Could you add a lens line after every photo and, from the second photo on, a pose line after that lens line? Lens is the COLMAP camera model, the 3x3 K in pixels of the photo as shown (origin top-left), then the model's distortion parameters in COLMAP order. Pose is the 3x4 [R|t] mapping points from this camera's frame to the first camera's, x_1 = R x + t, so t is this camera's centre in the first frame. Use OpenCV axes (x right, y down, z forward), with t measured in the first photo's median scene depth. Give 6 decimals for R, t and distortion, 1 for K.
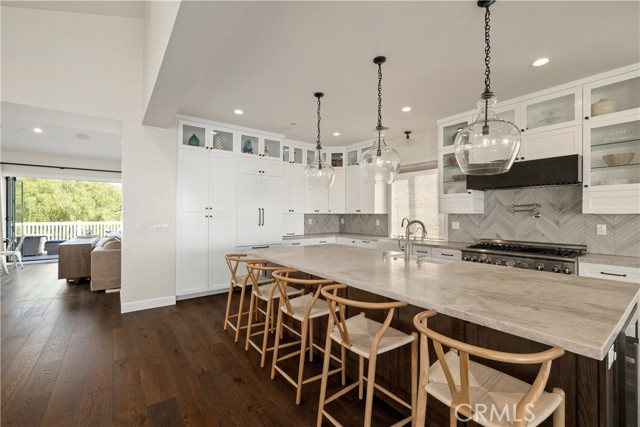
lens RADIAL K [[275.1, 0, 319.1], [0, 275.1, 212.5], [0, 0, 1]] dist [-0.000317, -0.001463]
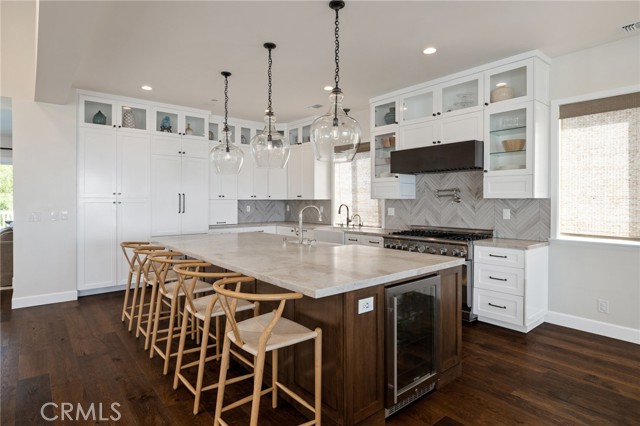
lens RADIAL K [[348.7, 0, 322.6], [0, 348.7, 202.2], [0, 0, 1]] dist [-0.005808, 0.002708]
pose [[0.998241, -0.003399, 0.059185, 0.200452], [0.002874, 0.999956, 0.008952, 0.004020], [-0.059213, -0.008766, 0.998207, -0.172412]]
